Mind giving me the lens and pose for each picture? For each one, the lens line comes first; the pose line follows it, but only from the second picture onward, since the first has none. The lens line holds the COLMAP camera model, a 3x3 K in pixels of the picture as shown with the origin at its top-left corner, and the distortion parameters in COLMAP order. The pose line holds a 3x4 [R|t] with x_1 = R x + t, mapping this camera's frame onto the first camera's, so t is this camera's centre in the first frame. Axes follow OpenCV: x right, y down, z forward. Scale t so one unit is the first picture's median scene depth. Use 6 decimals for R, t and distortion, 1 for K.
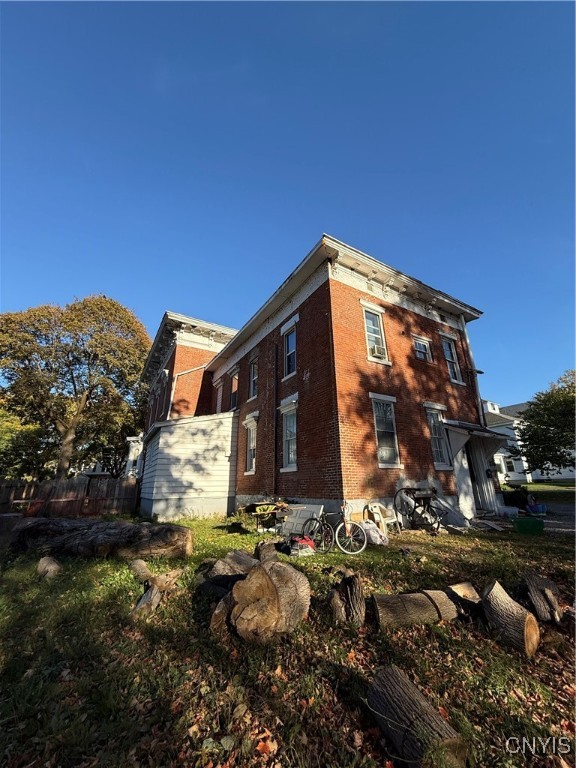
lens RADIAL K [[307.3, 0, 289.7], [0, 307.3, 382.2], [0, 0, 1]] dist [-0.001488, -0.000073]
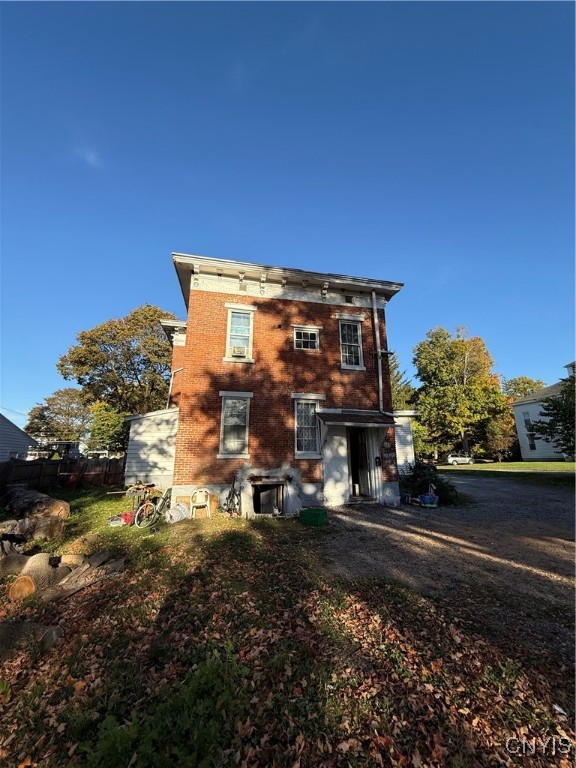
lens RADIAL K [[307.3, 0, 292.2], [0, 307.3, 382.3], [0, 0, 1]] dist [-0.001488, -0.000073]
pose [[0.946346, -0.066280, -0.316285, 0.734778], [0.094796, 0.992620, 0.075625, -0.049428], [0.308938, -0.101550, 0.945645, 0.025308]]
